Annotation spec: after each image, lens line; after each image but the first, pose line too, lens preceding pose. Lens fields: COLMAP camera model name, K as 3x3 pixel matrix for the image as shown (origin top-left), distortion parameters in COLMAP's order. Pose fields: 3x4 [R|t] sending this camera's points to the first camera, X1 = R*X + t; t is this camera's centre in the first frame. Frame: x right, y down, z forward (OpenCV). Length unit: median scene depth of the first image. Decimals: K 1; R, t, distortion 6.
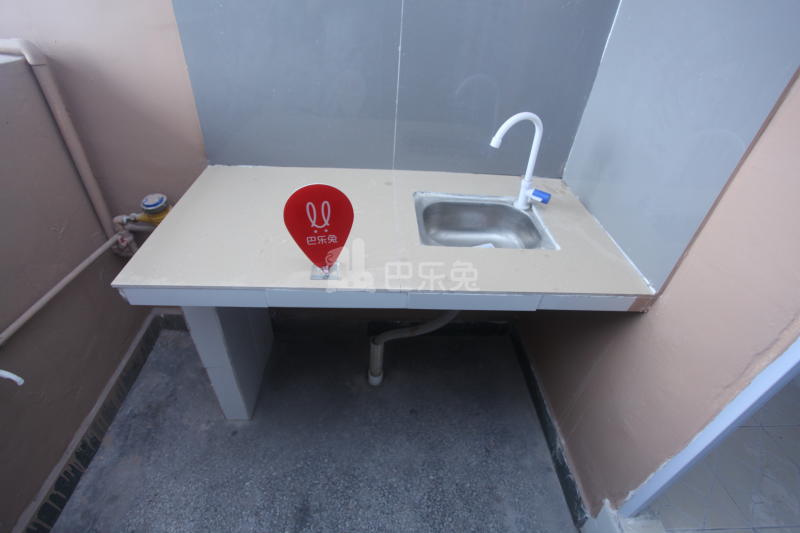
lens RADIAL K [[385.7, 0, 396.2], [0, 385.7, 269.4], [0, 0, 1]] dist [-0.043028, 0.014404]
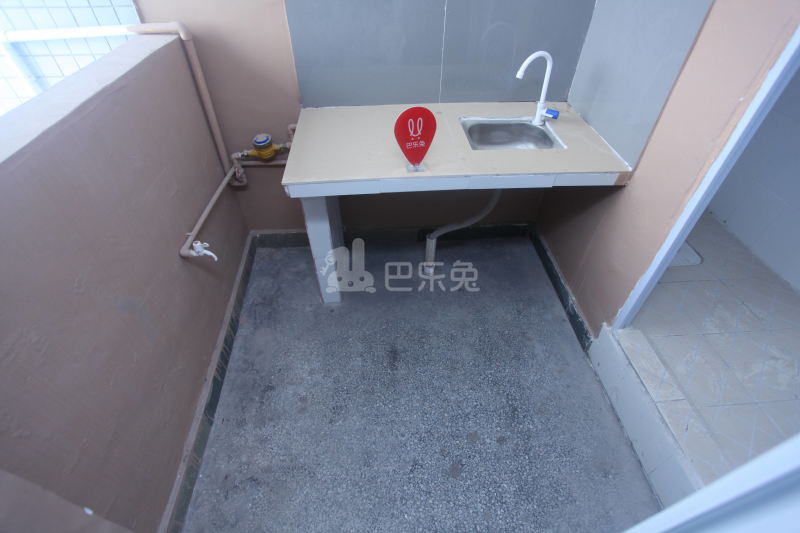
lens RADIAL K [[385.7, 0, 400.2], [0, 385.7, 263.6], [0, 0, 1]] dist [-0.043028, 0.014404]
pose [[0.997680, -0.066924, -0.012466, -0.175502], [0.067858, 0.992305, 0.103566, 0.155687], [0.005439, -0.104172, 0.994544, -0.397883]]
